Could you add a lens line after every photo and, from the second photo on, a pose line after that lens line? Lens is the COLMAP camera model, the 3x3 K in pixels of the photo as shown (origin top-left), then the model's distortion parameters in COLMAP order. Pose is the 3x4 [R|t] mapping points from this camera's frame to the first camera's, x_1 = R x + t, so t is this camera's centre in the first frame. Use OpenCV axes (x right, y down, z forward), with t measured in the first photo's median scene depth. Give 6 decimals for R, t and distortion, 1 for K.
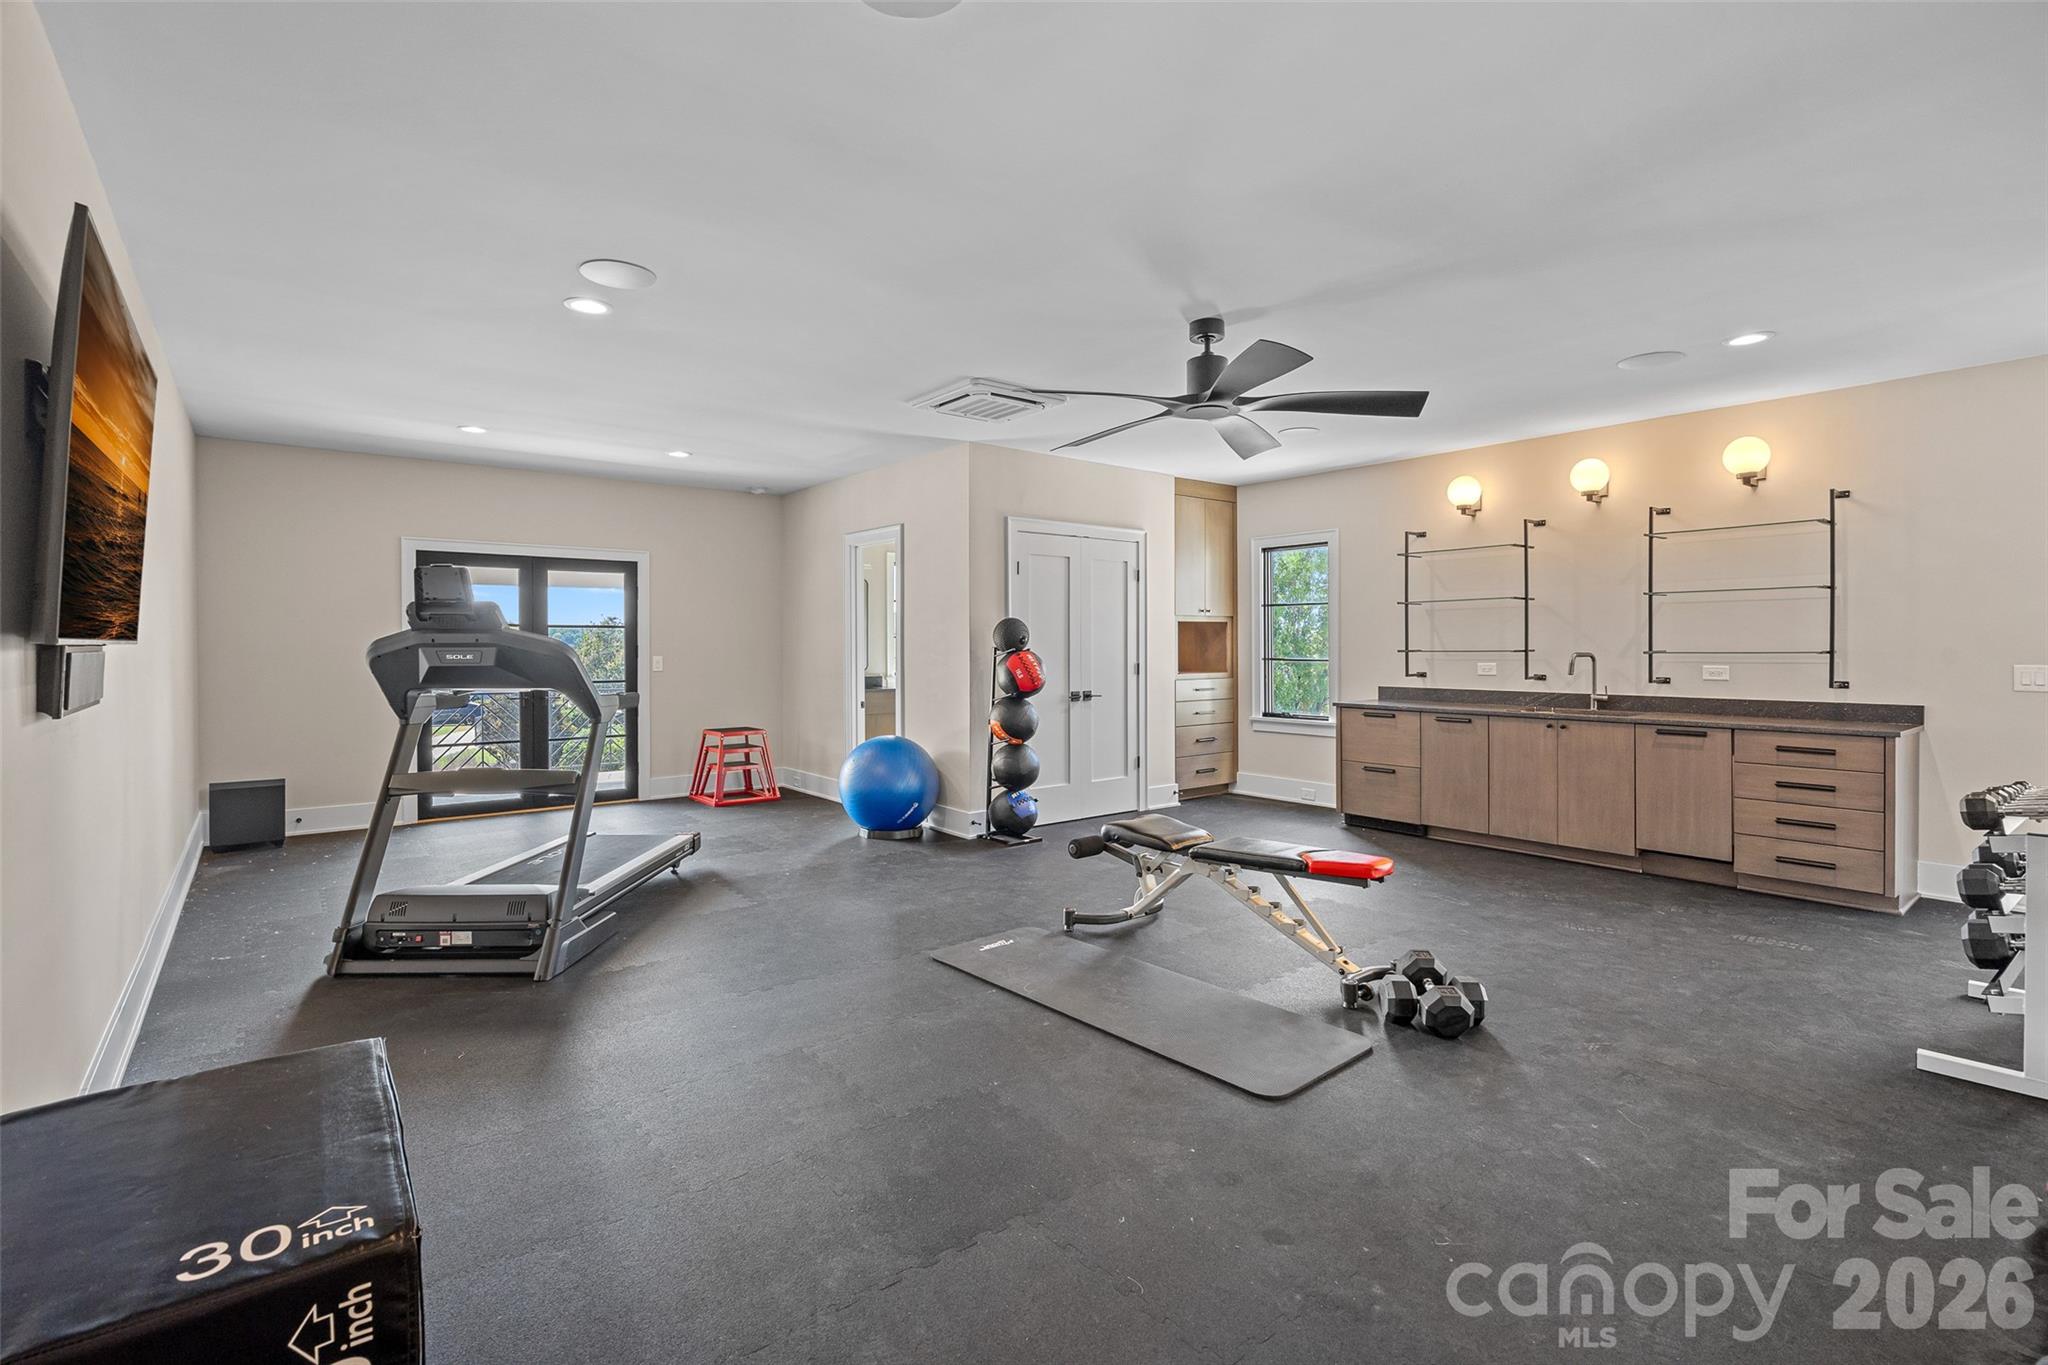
lens RADIAL K [[950.4, 0, 1022.4], [0, 950.4, 666.9], [0, 0, 1]] dist [-0.002565, -0.000018]
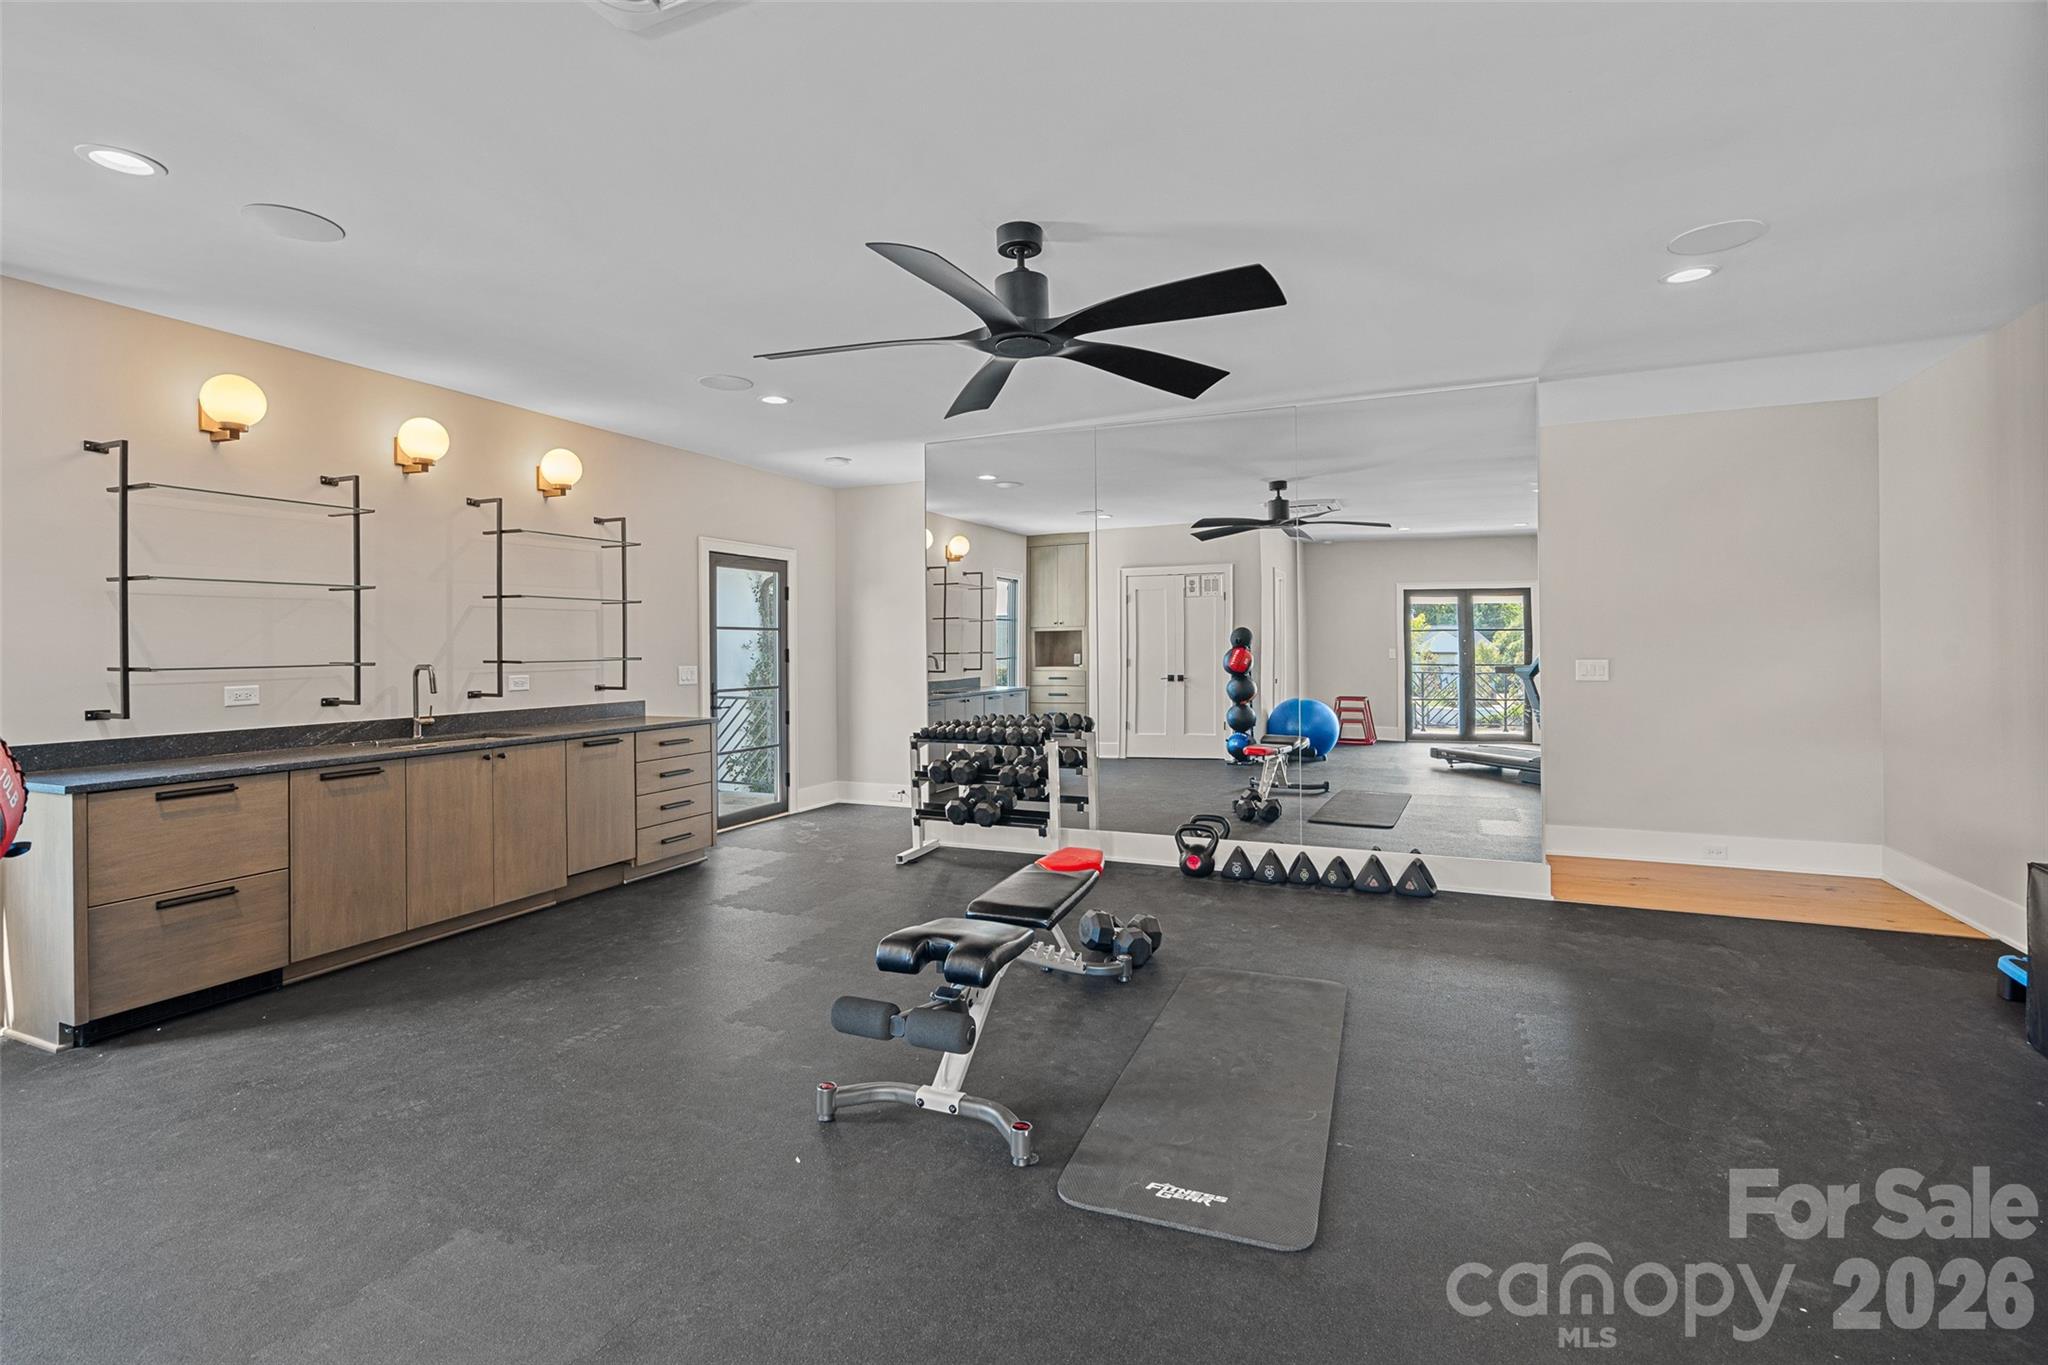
lens RADIAL K [[950.4, 0, 1022.4], [0, 950.4, 666.9], [0, 0, 1]] dist [-0.002565, -0.000018]
pose [[-0.467643, -0.016674, 0.883760, -0.327937], [0.027238, 0.999075, 0.033262, -0.025563], [-0.883498, 0.039627, -0.466757, 0.931558]]
